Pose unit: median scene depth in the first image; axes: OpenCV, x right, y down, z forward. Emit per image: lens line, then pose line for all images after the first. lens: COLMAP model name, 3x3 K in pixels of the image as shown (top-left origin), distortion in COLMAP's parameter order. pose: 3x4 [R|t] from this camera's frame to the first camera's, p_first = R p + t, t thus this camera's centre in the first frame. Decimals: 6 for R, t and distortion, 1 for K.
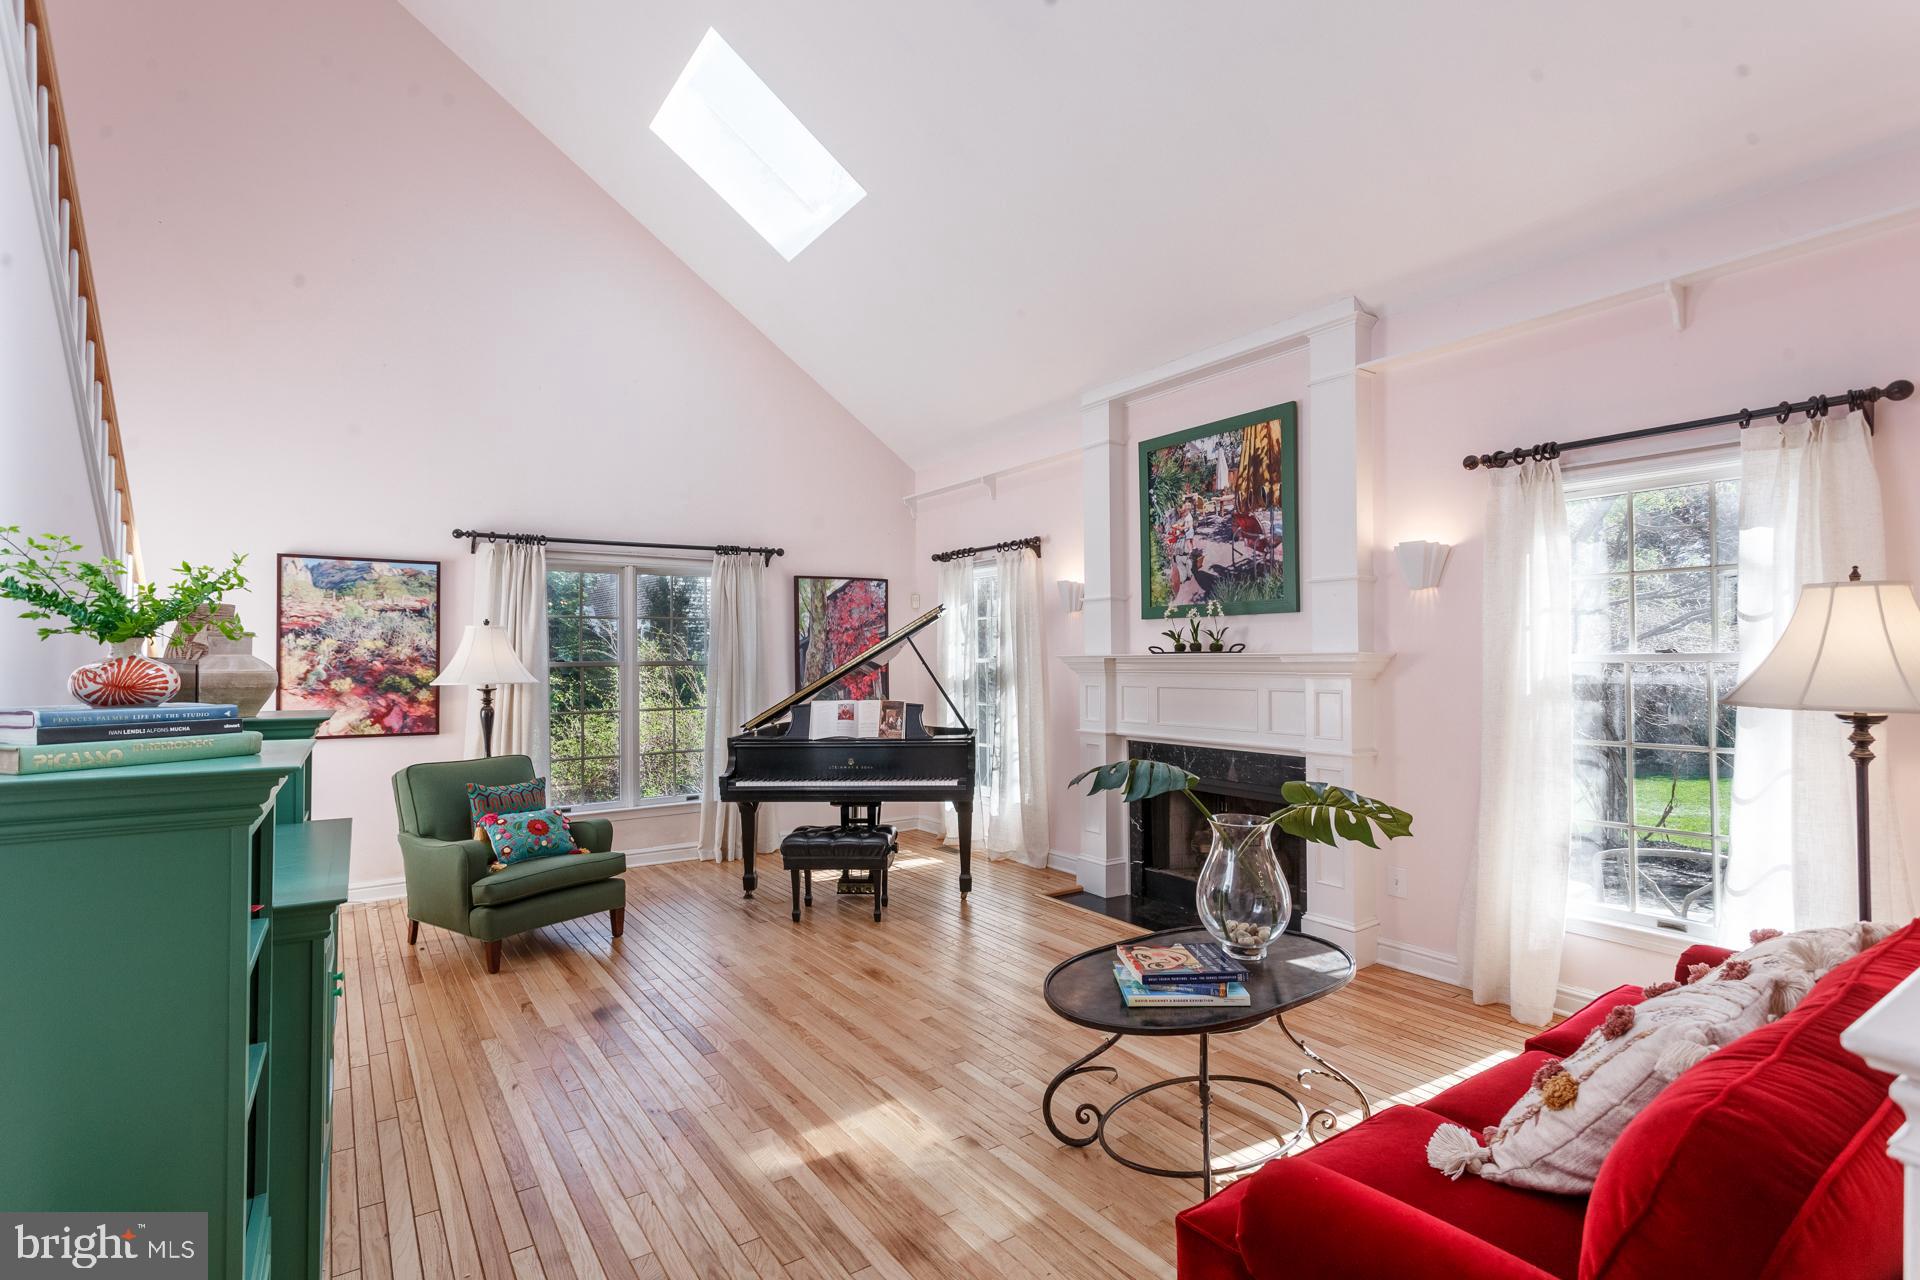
lens RADIAL K [[913.2, 0, 945.7], [0, 913.2, 643.2], [0, 0, 1]] dist [0.005371, 0.001902]
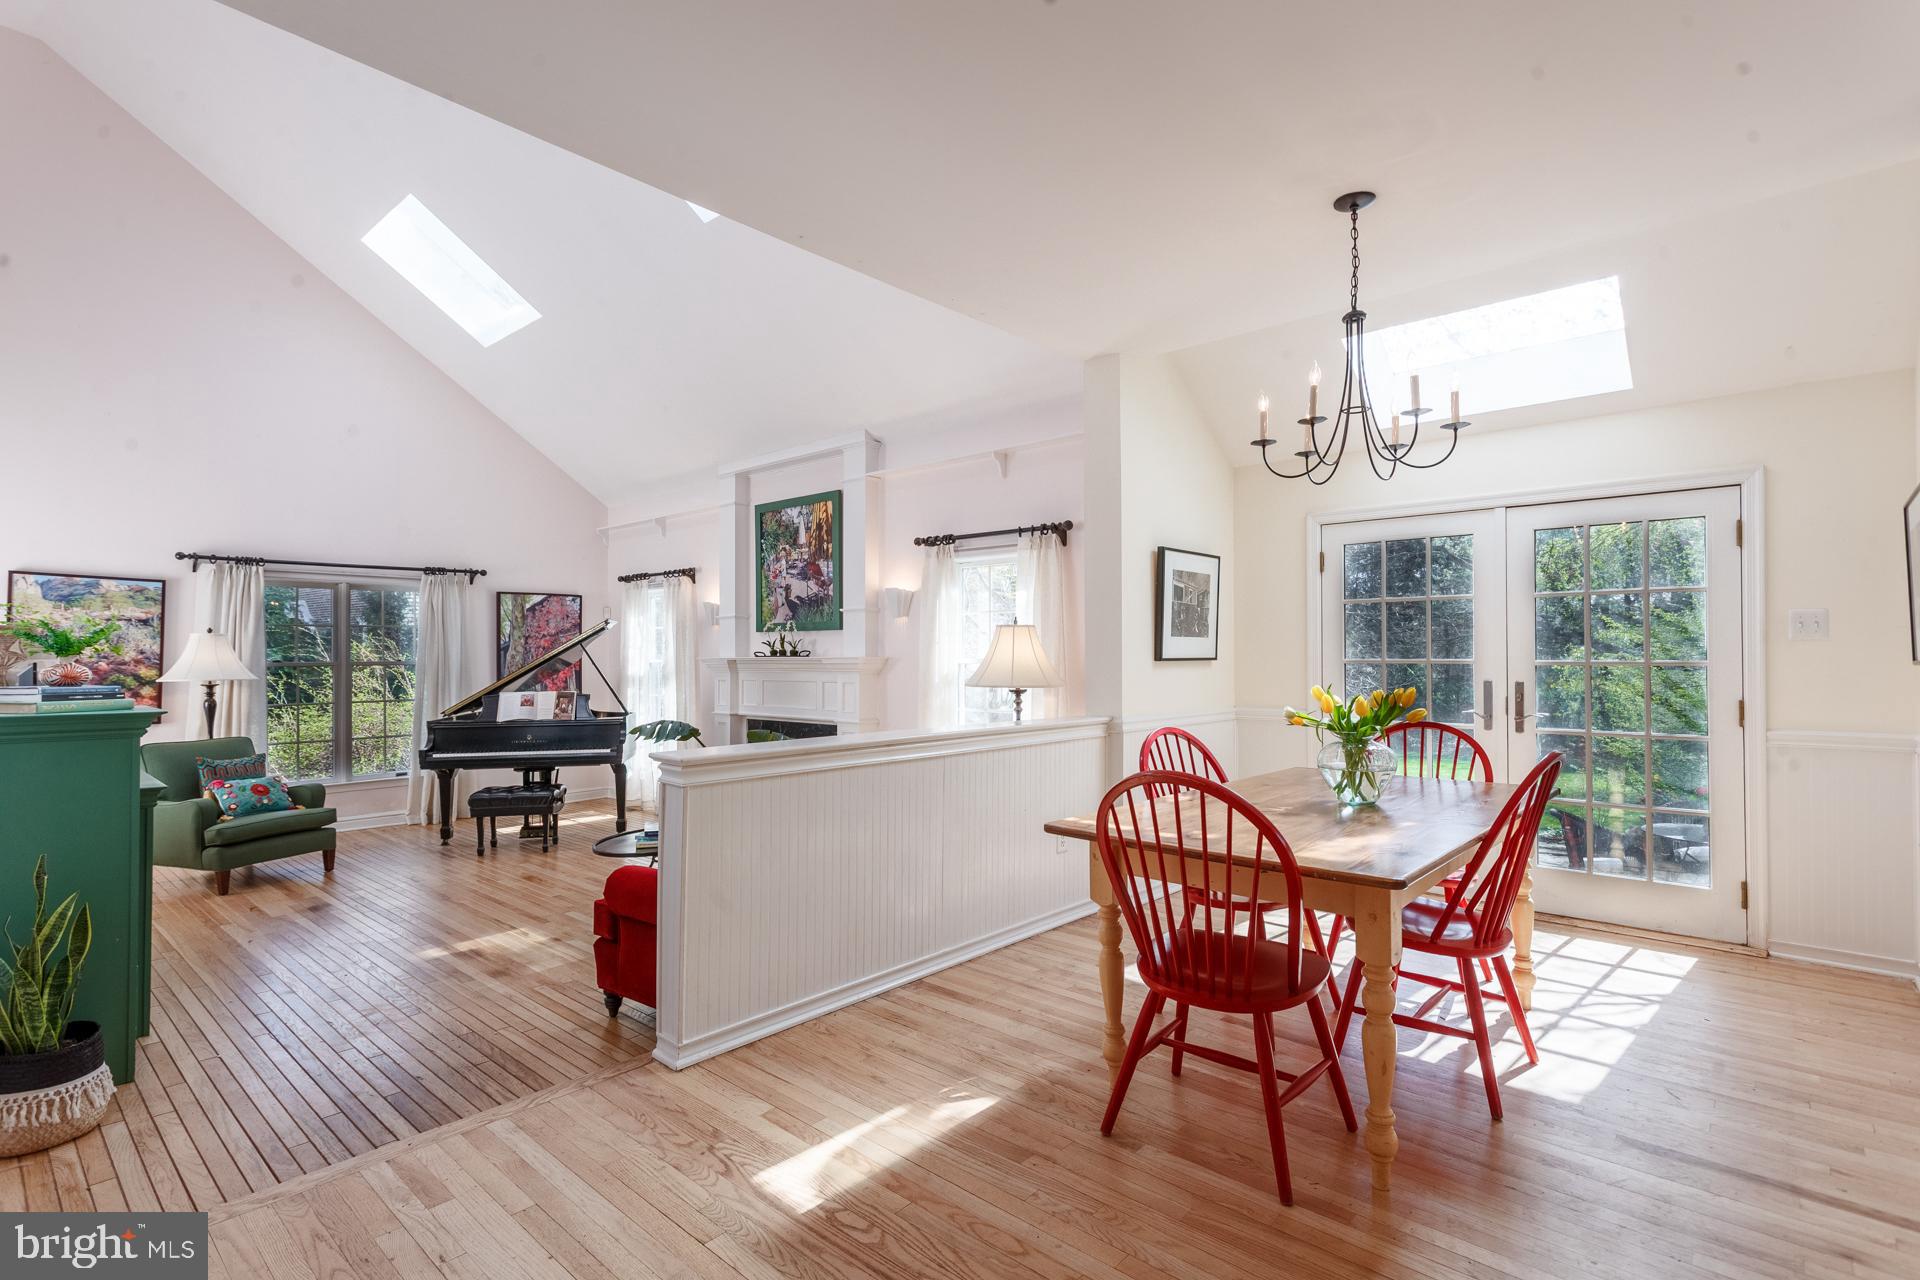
lens RADIAL K [[913.2, 0, 945.7], [0, 913.2, 643.2], [0, 0, 1]] dist [0.005371, 0.001902]
pose [[0.970975, 0.004629, 0.239136, 0.167923], [-0.005059, 0.999986, 0.001187, -0.012561], [-0.239127, -0.002363, 0.970985, -0.444681]]
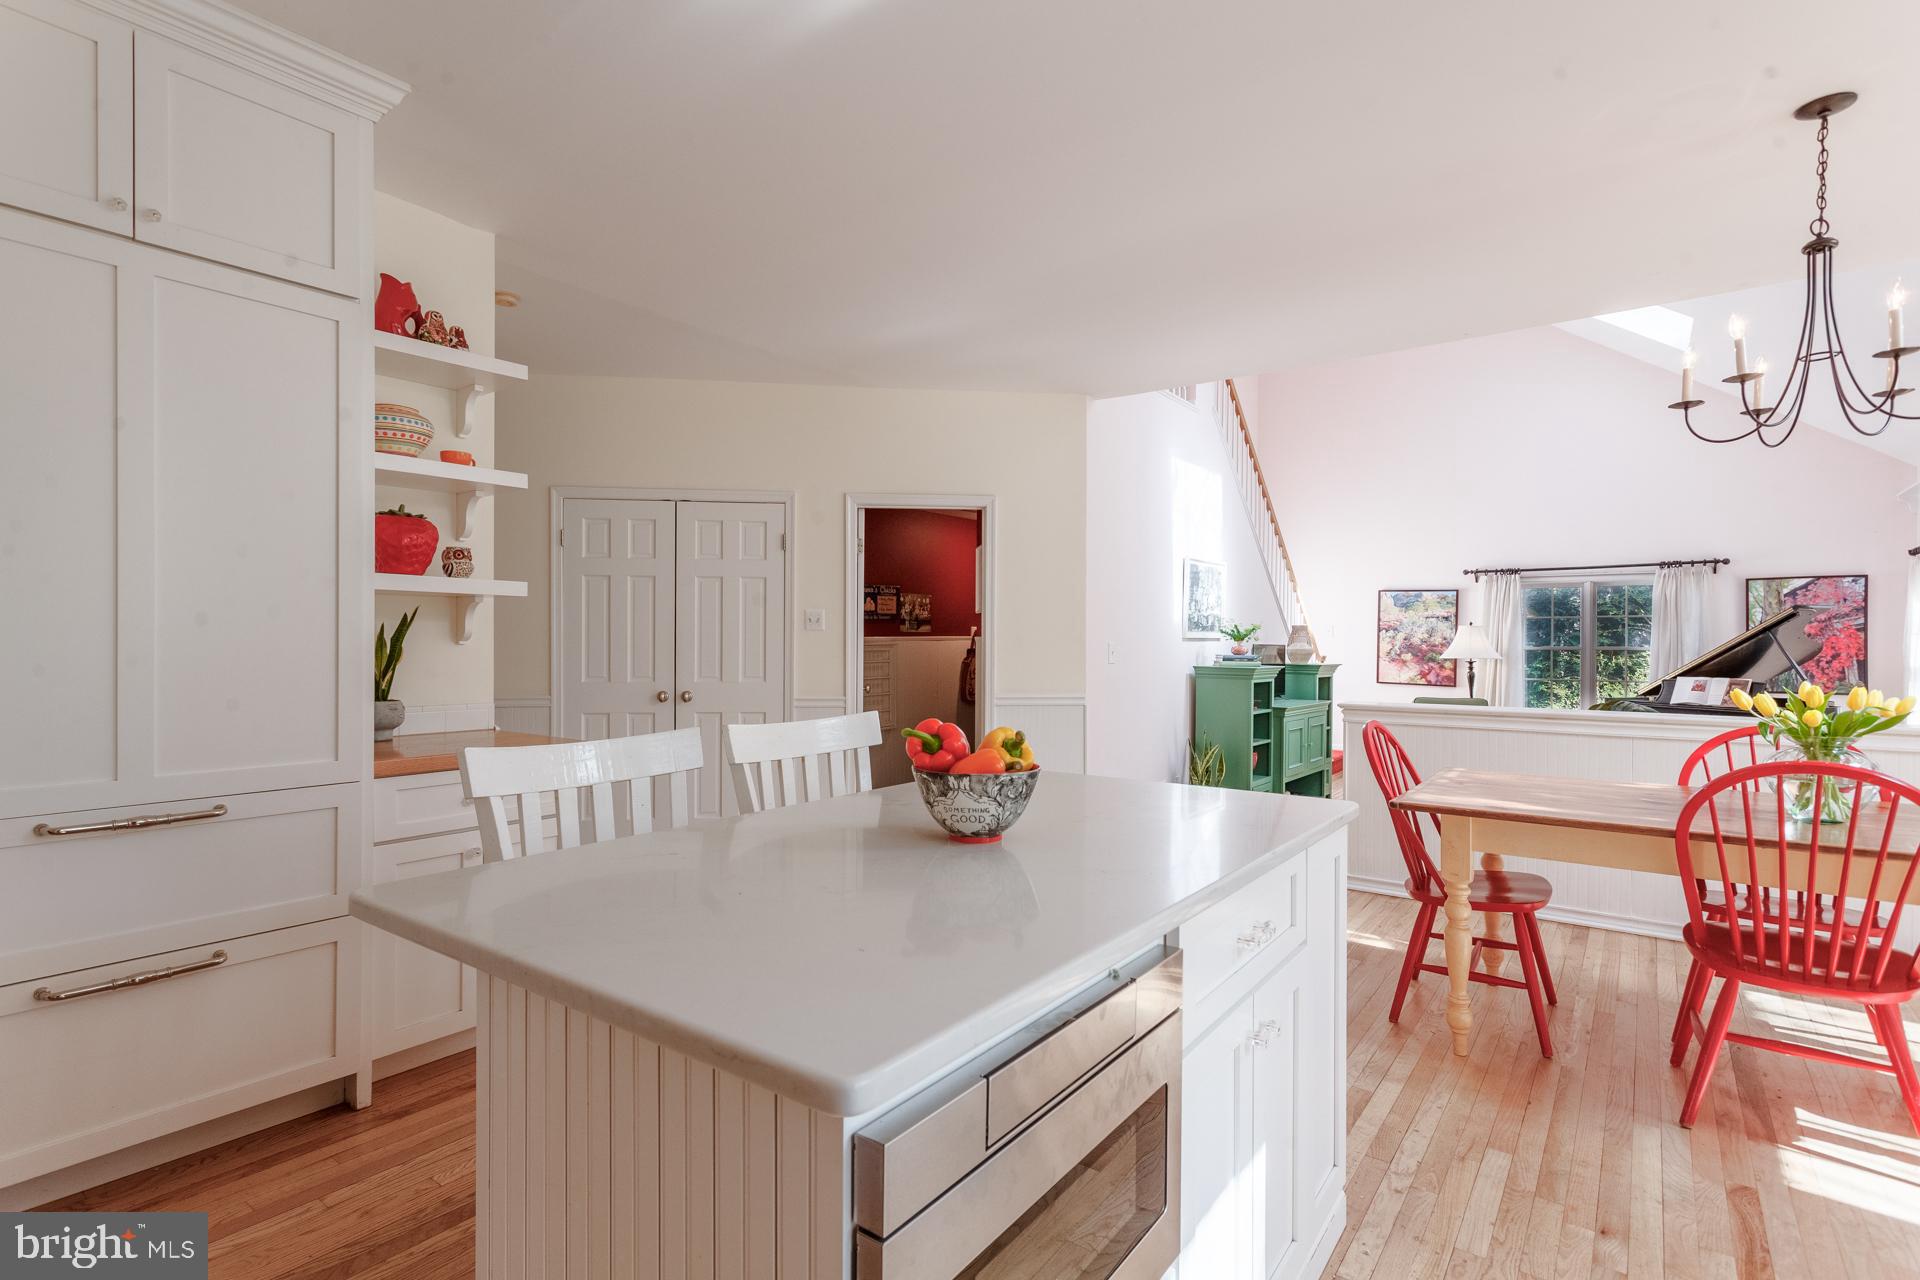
lens RADIAL K [[917.2, 0, 953.2], [0, 917.2, 644.8], [0, 0, 1]] dist [0.003761, 0.001397]
pose [[0.330290, 0.011608, -0.943808, 0.865205], [0.008896, 0.999842, 0.015410, -0.018484], [0.943838, -0.013486, 0.330135, -0.544970]]
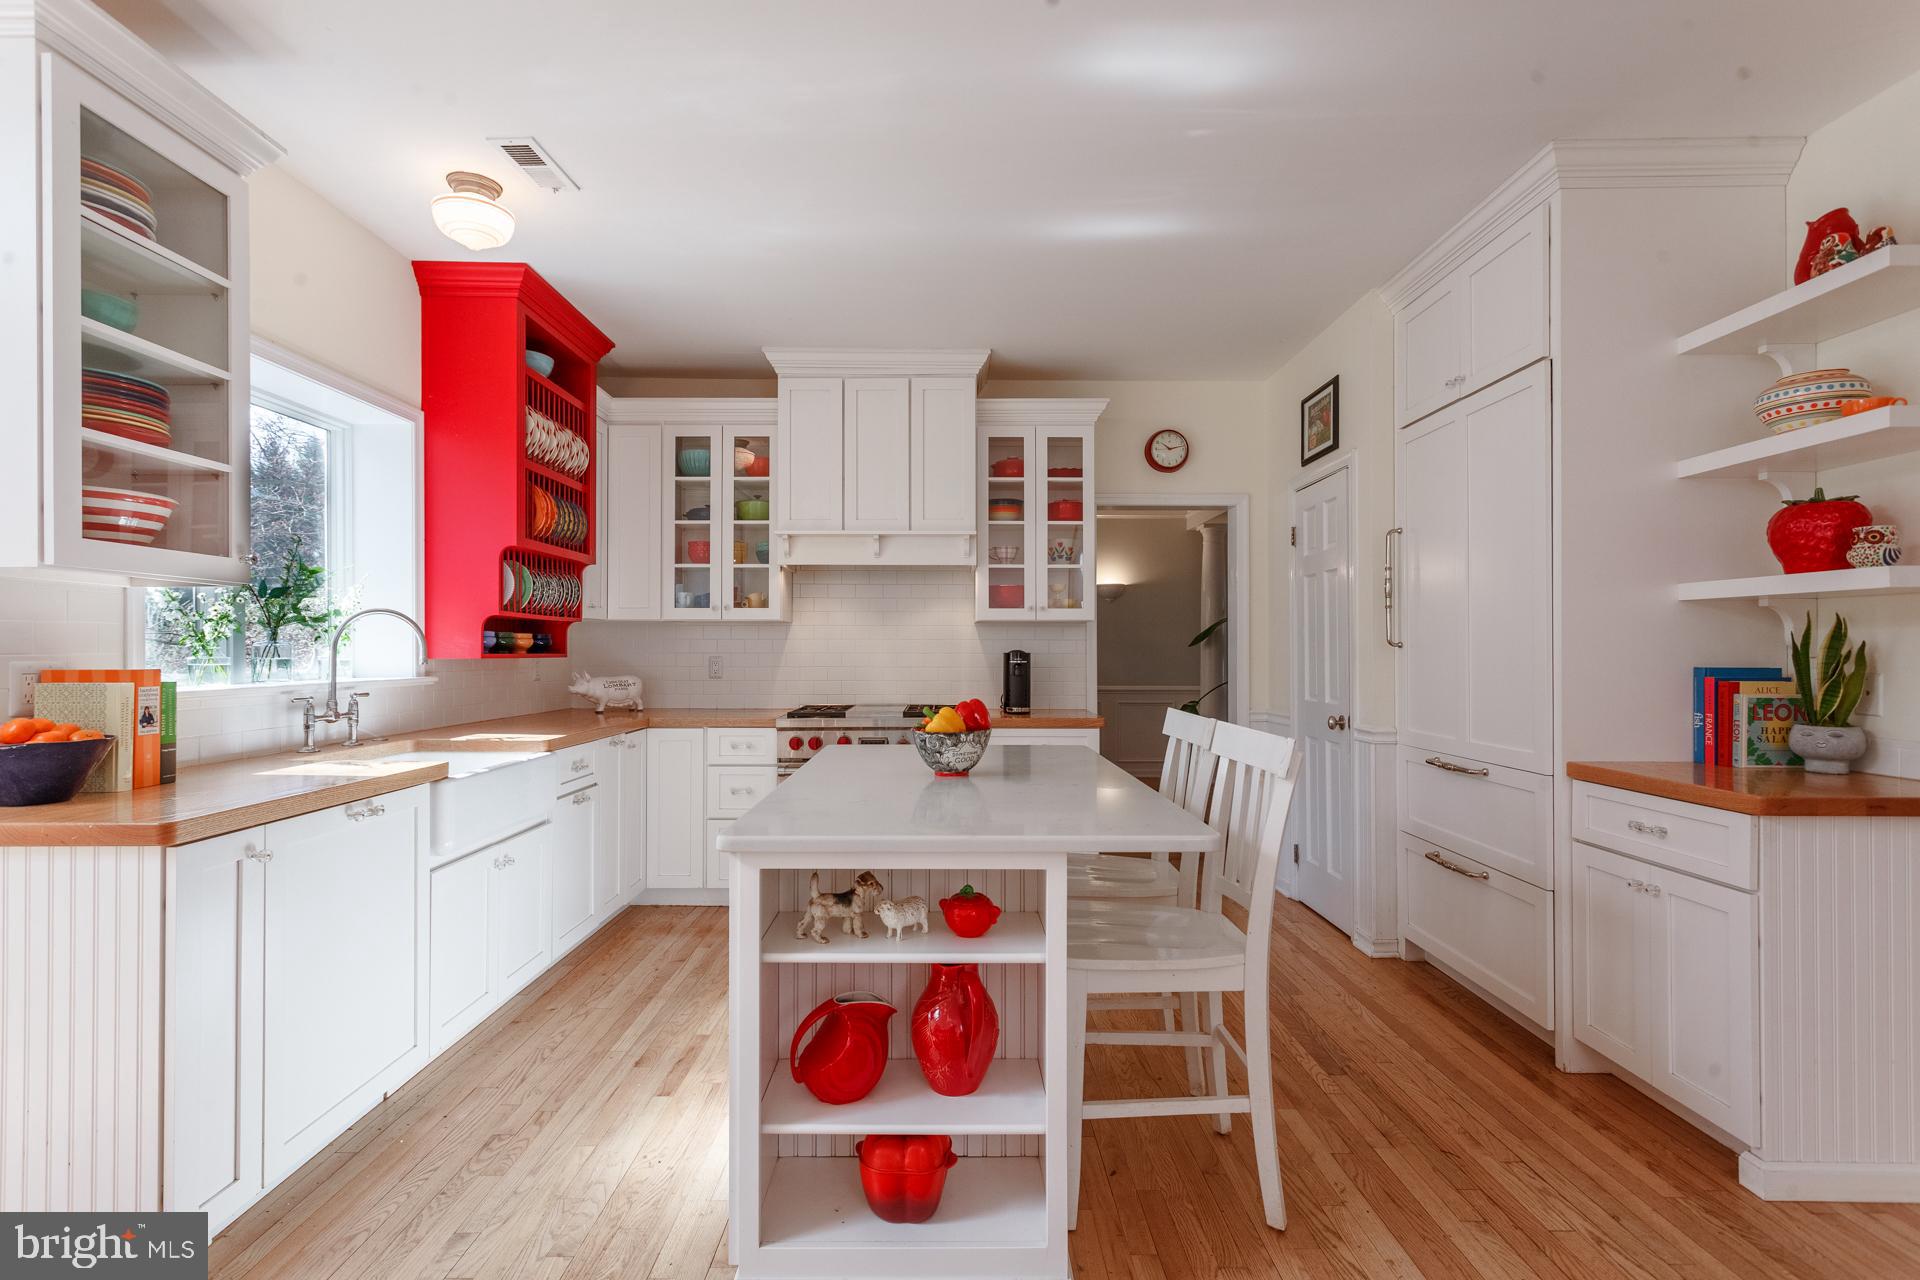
lens RADIAL K [[906.5, 0, 952.8], [0, 906.5, 645.4], [0, 0, 1]] dist [0.003661, 0.000541]
pose [[-0.830175, 0.006197, 0.557468, 0.318594], [-0.006154, 0.999775, -0.020278, -0.007138], [-0.557469, -0.020265, -0.829951, -0.045657]]
